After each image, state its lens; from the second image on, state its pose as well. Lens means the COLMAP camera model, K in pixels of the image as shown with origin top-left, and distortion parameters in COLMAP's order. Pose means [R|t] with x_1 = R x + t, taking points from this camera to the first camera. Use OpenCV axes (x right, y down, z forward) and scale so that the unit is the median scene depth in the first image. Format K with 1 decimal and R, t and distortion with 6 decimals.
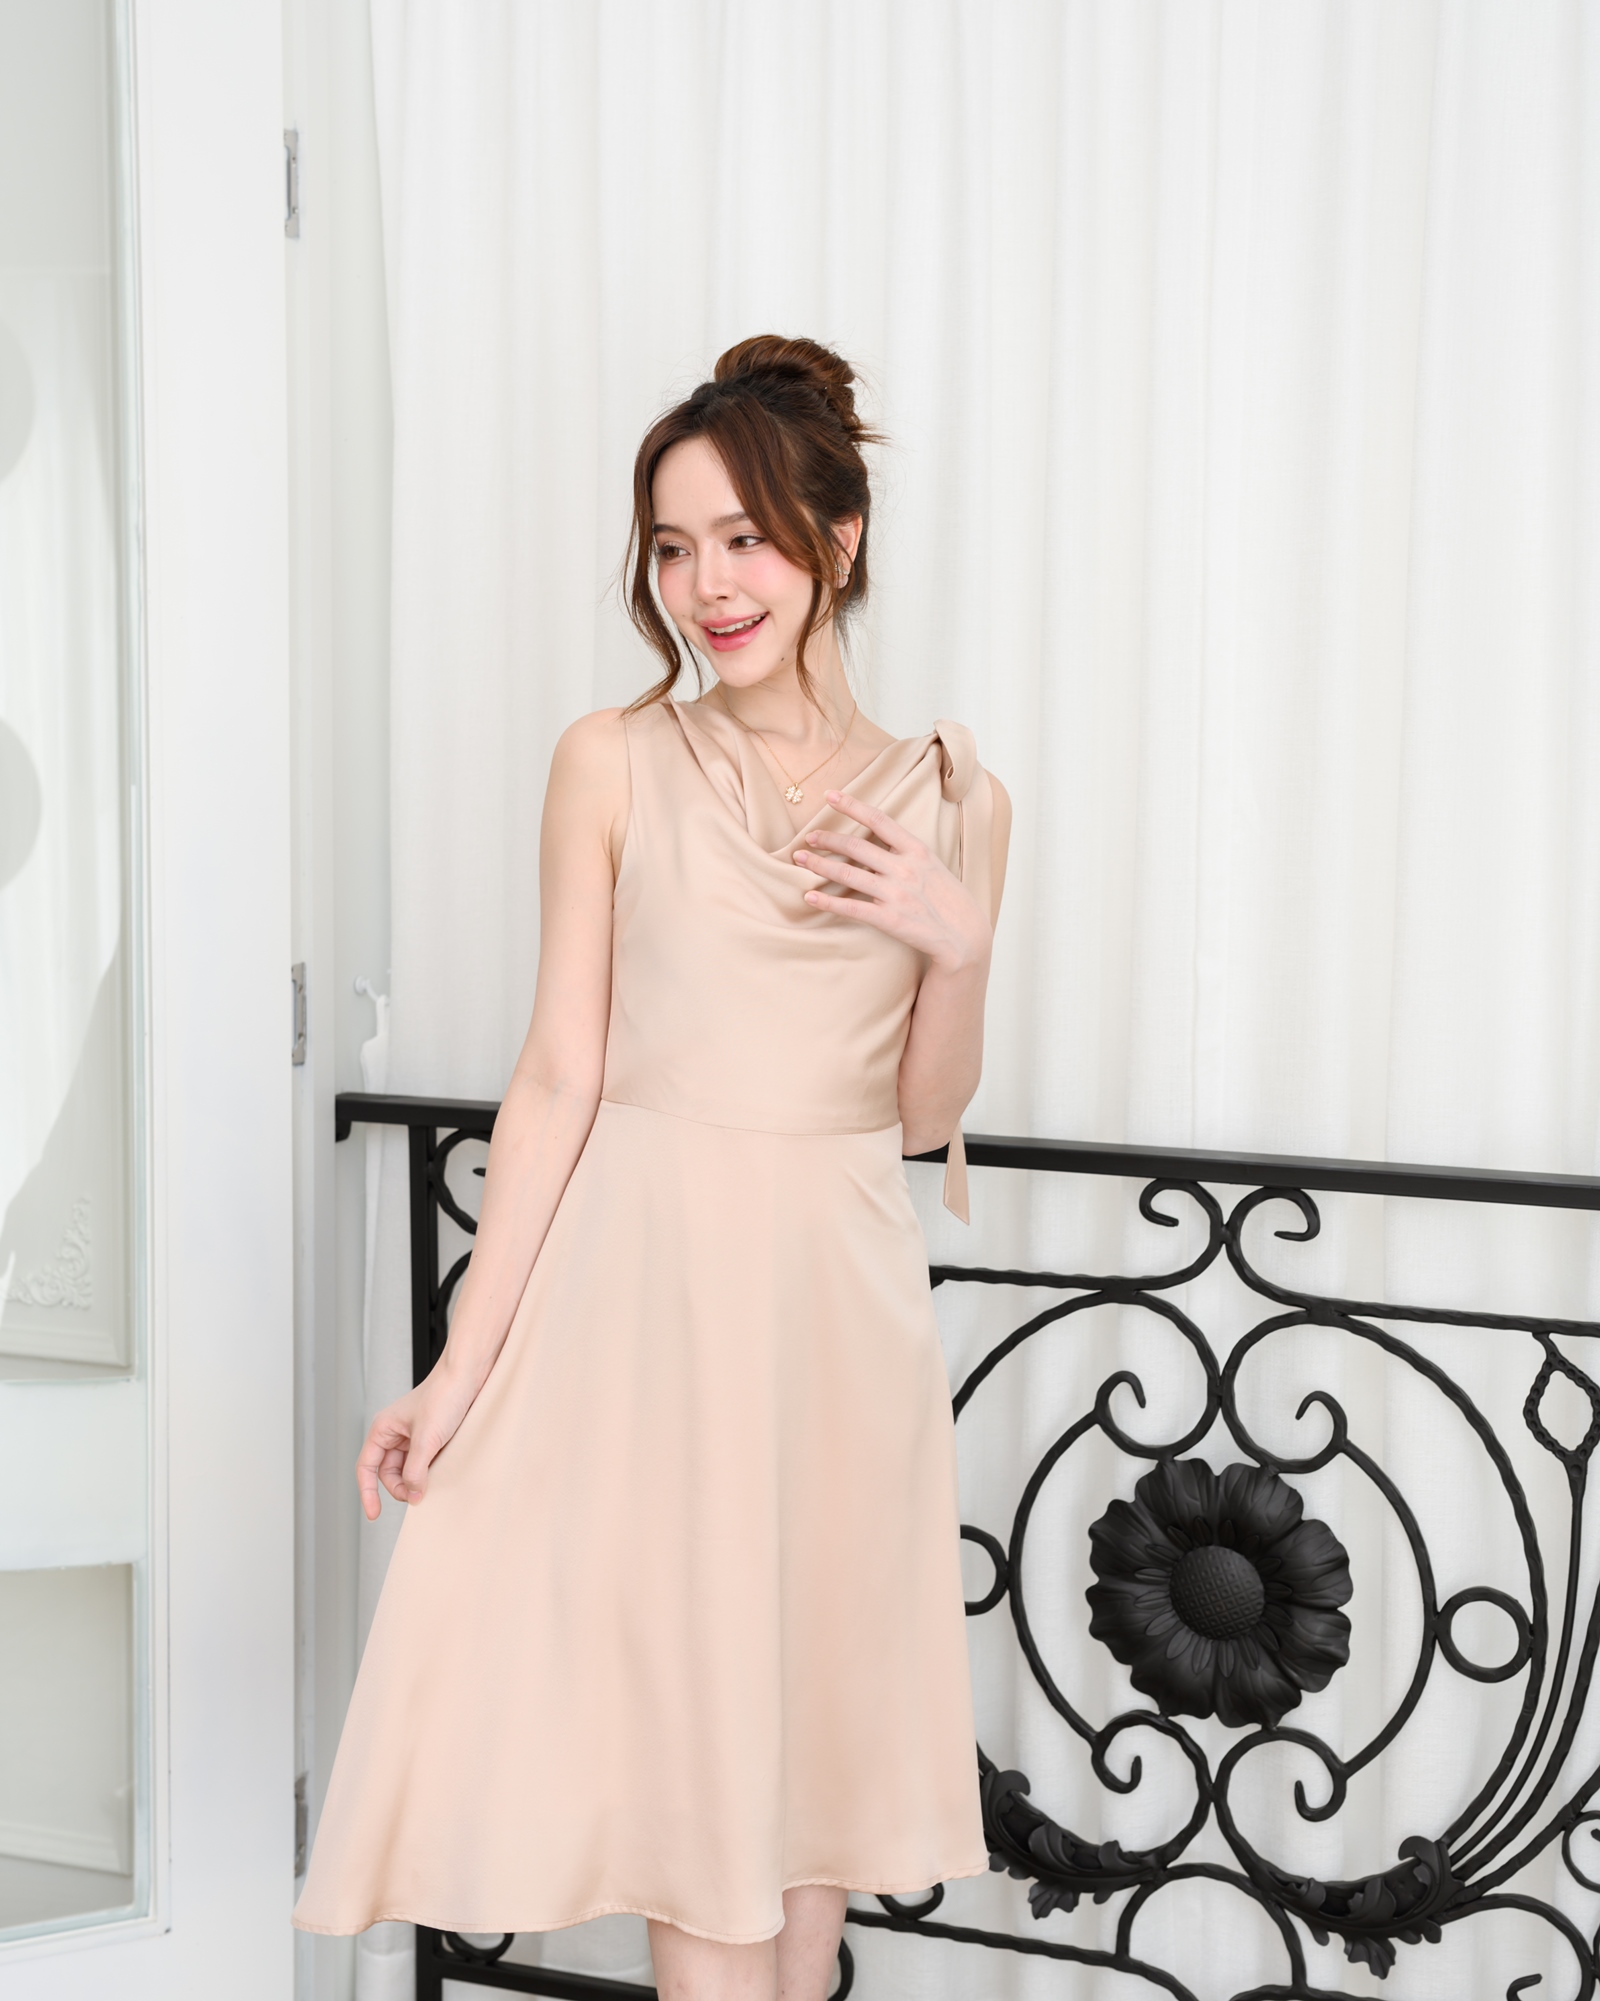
lens RADIAL K [[3385.8, 0, 857.1], [0, 3385.8, 1020.2], [0, 0, 1]] dist [0.086324, 0.000000]
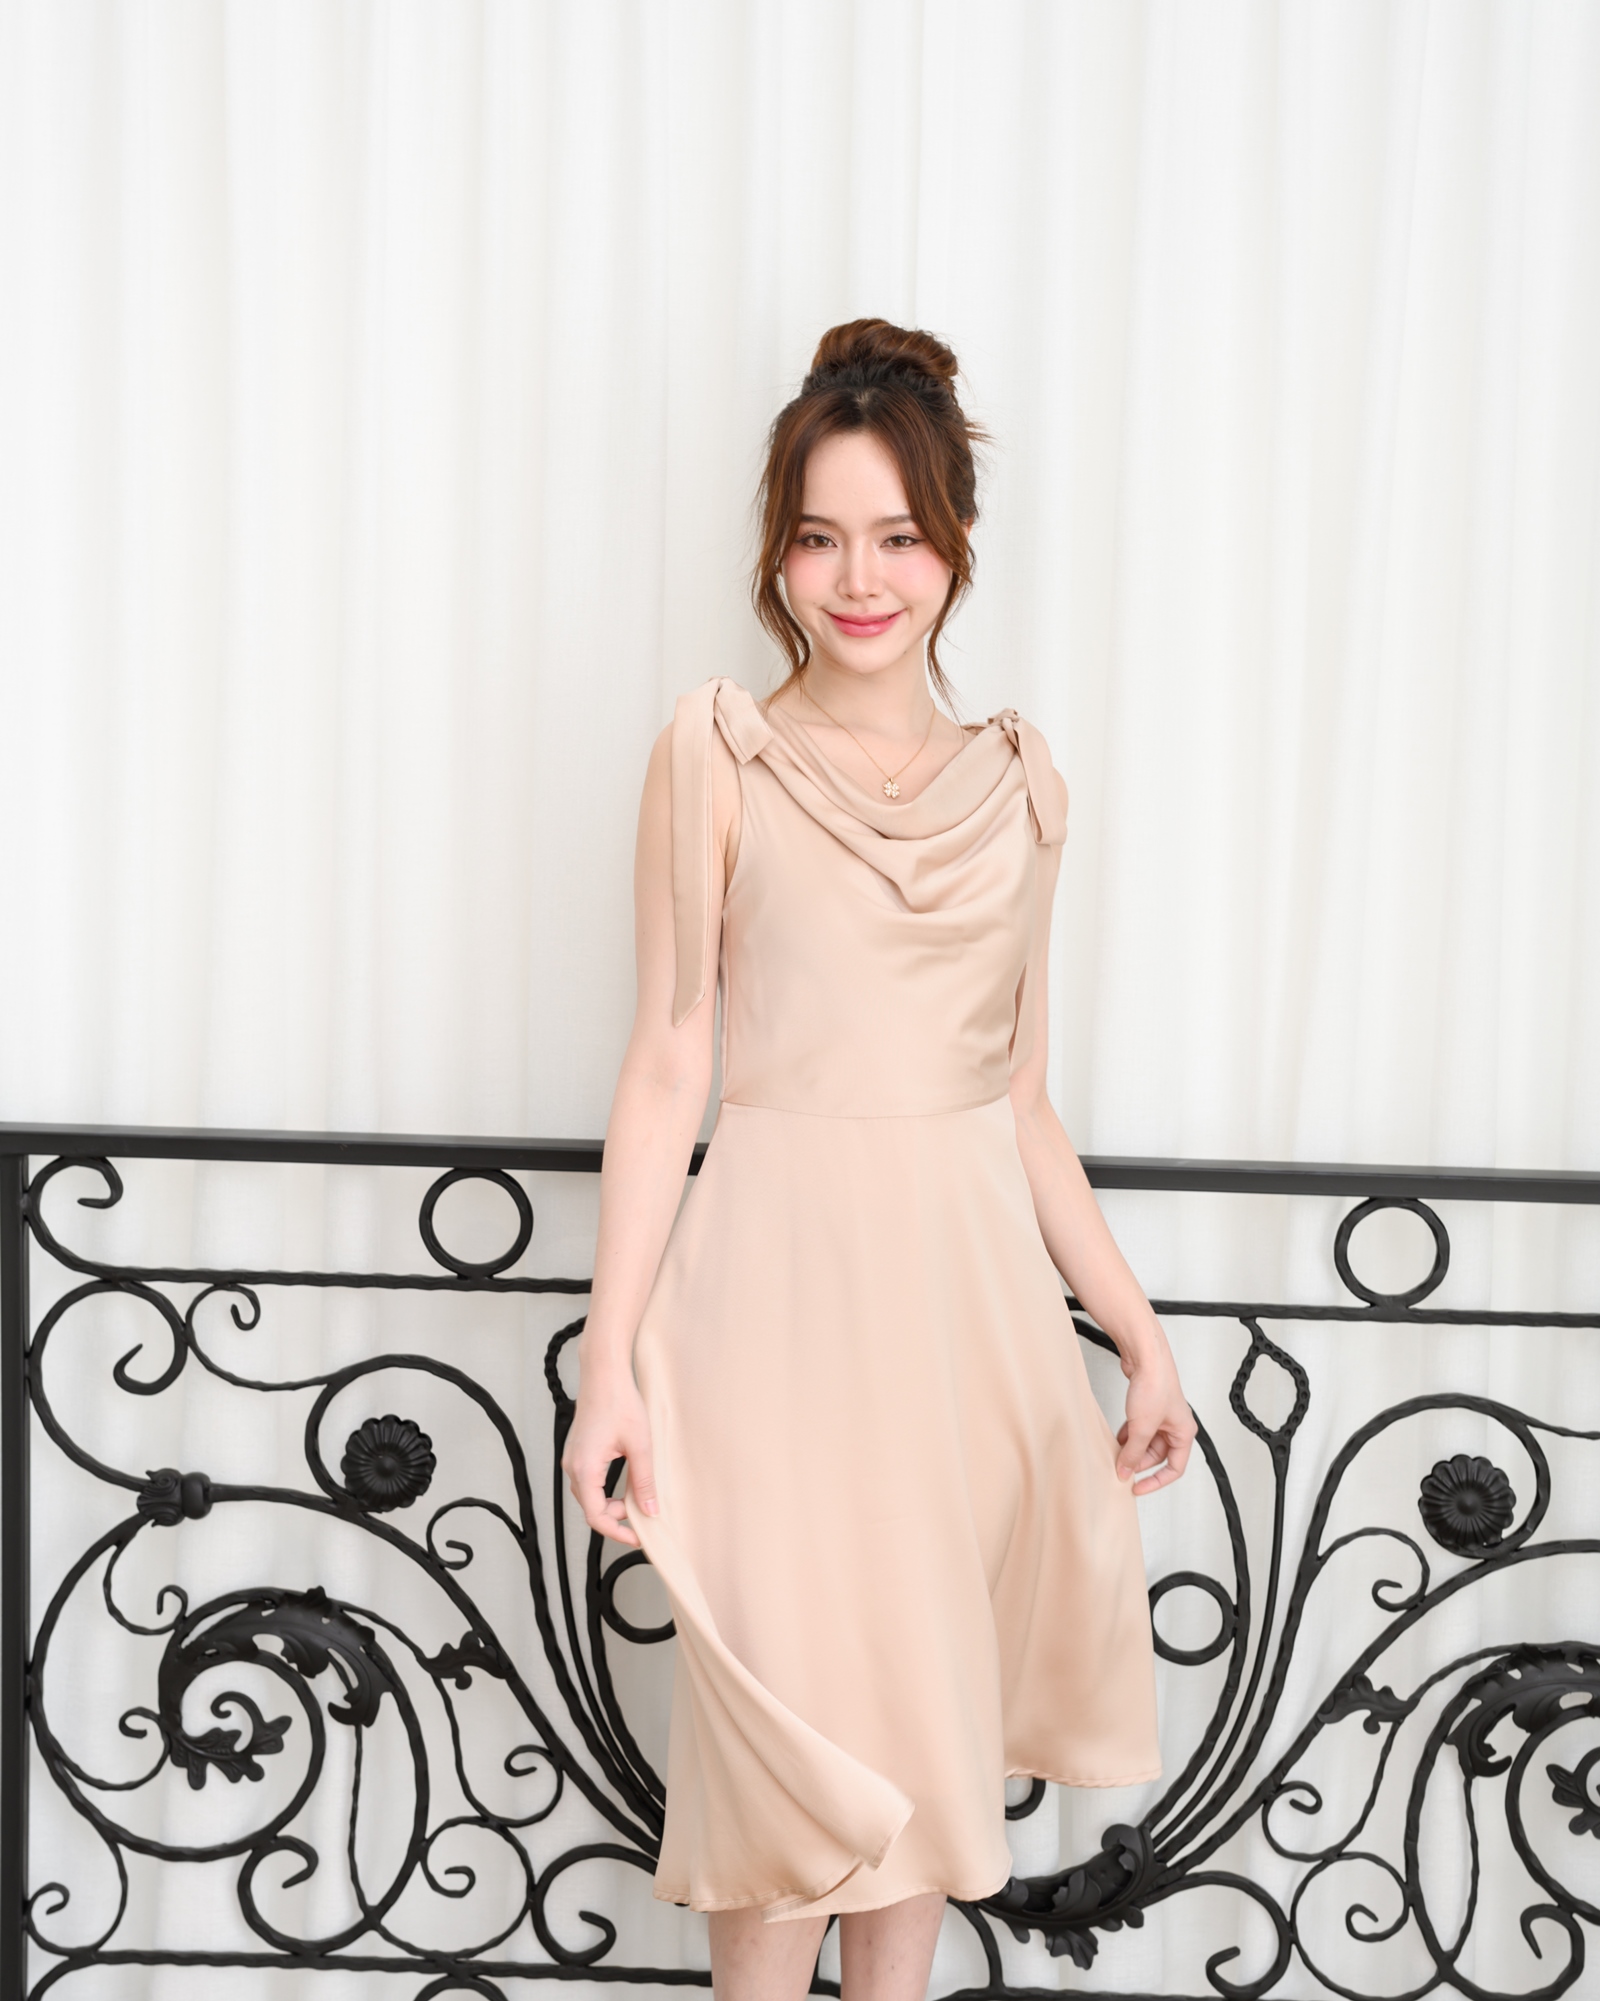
lens RADIAL K [[3385.8, 0, 846.2], [0, 3385.8, 1023.0], [0, 0, 1]] dist [0.086324, 0.000000]
pose [[0.945612, -0.025988, 0.324256, -0.231189], [0.022382, 0.999639, 0.014848, -0.013315], [-0.324525, -0.006783, 0.945853, 0.079217]]
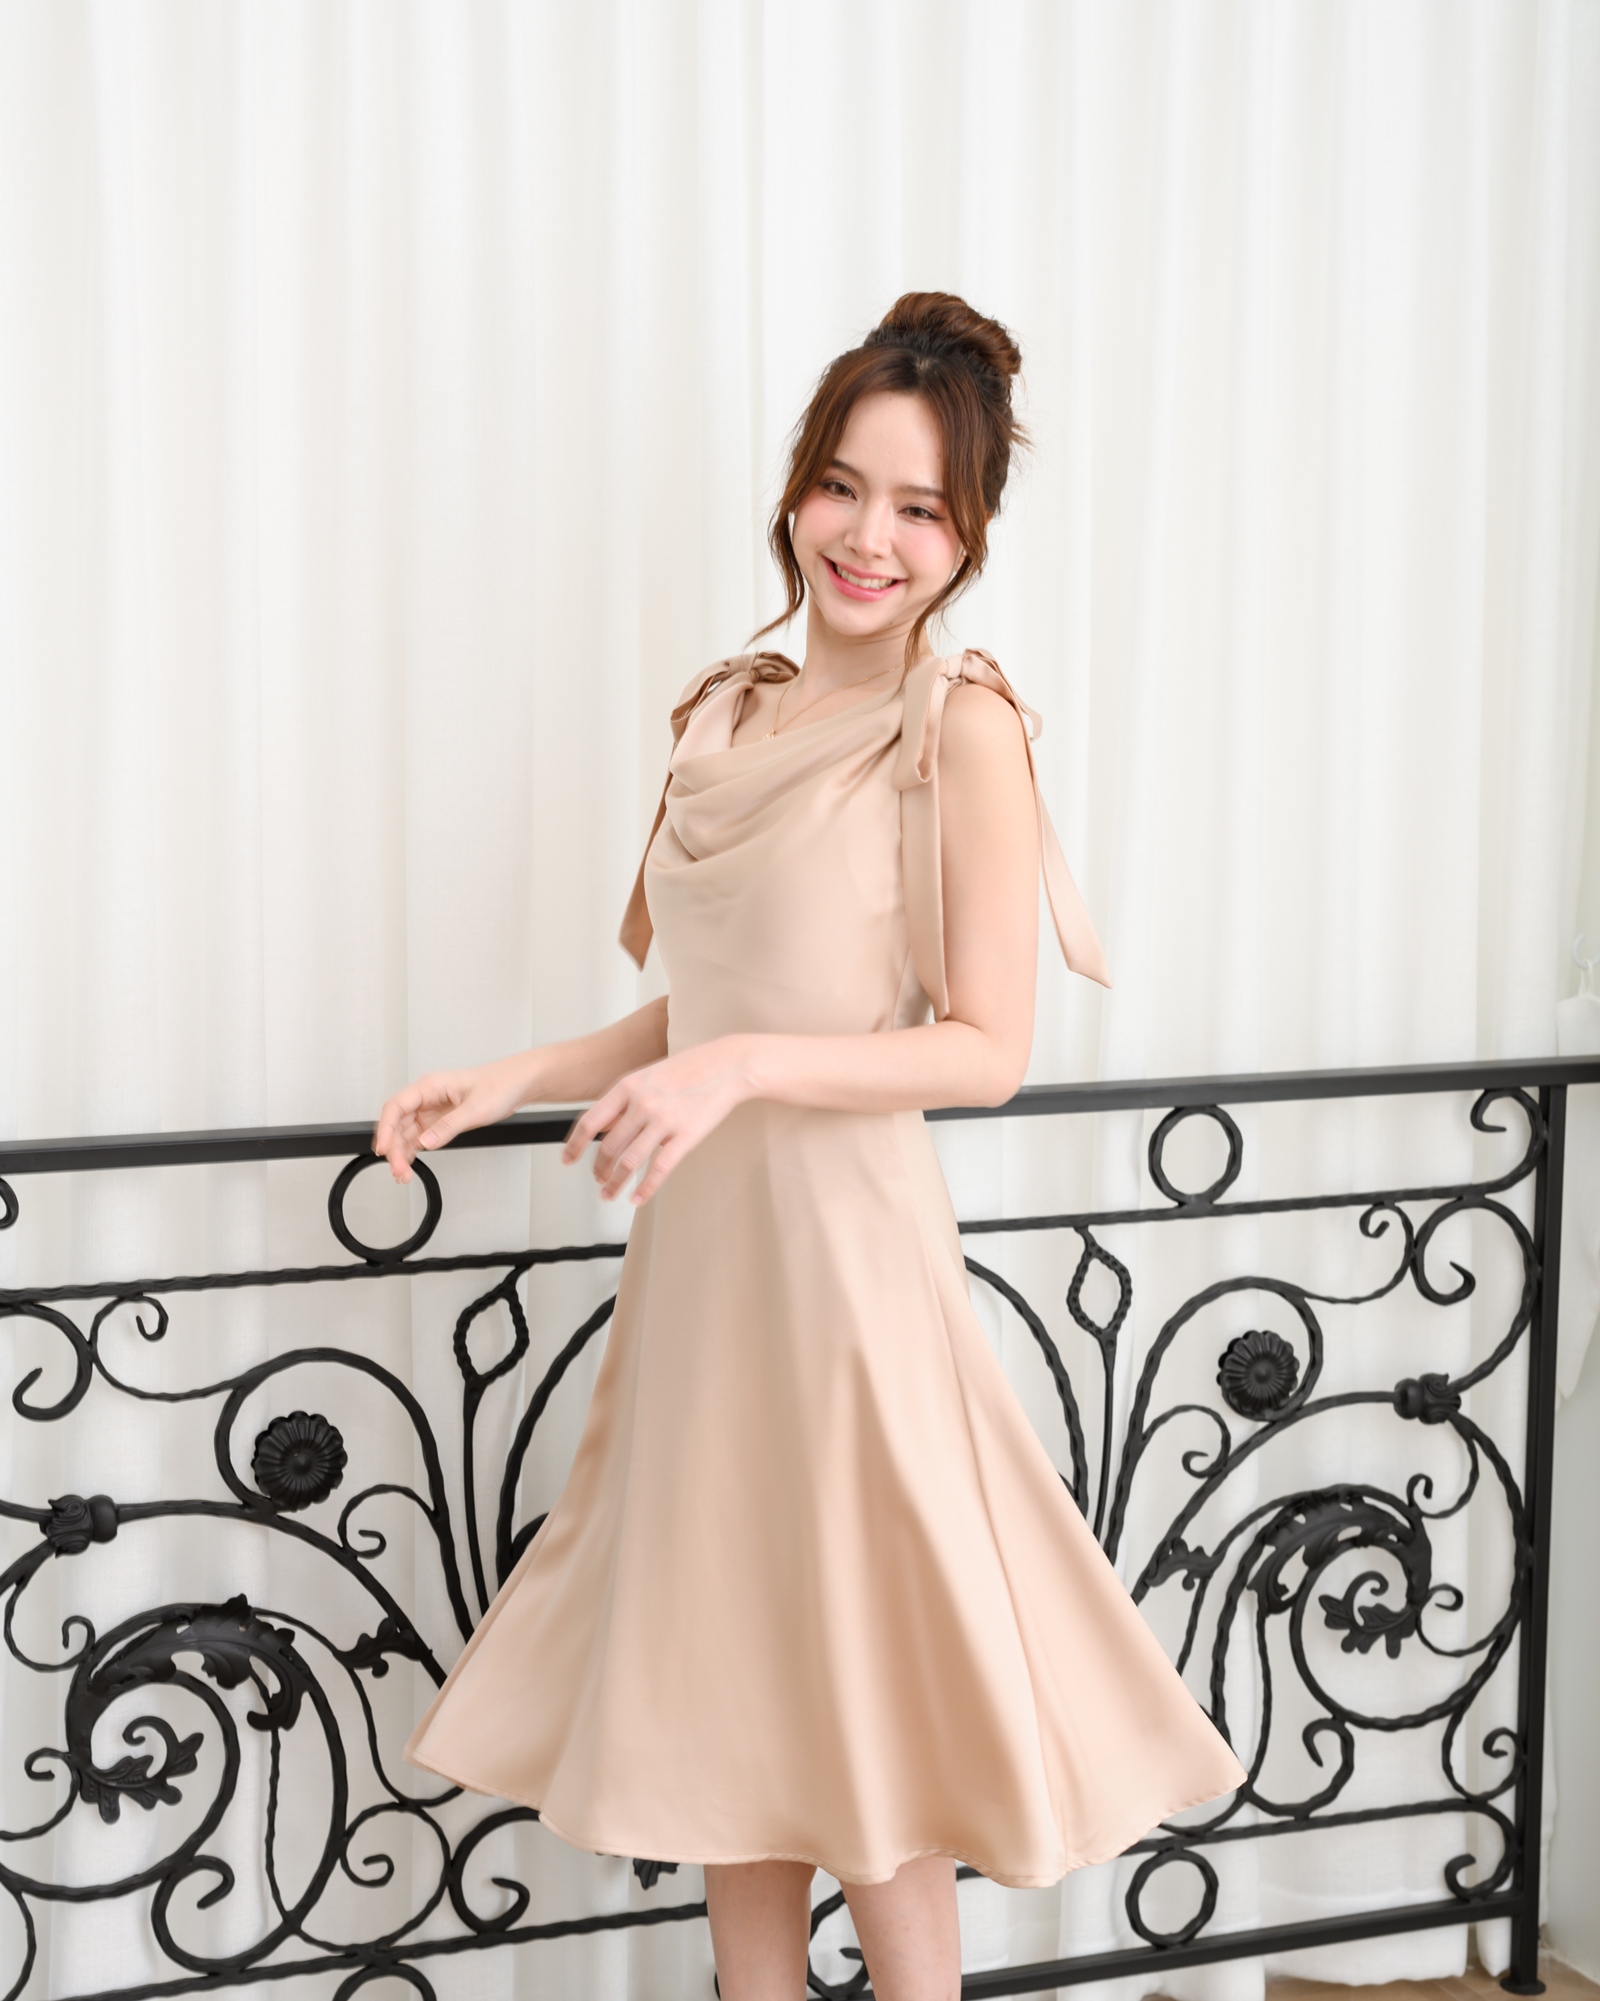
lens RADIAL K [[3385.8, 0, 835.1], [0, 3385.8, 1043.1], [0, 0, 1]] dist [0.086324, 0.000000]
pose [[0.727365, -0.096870, 0.679380, -0.581847], [0.081862, 0.995166, 0.054253, -0.032814], [-0.681351, 0.016154, 0.731779, 0.239953]]
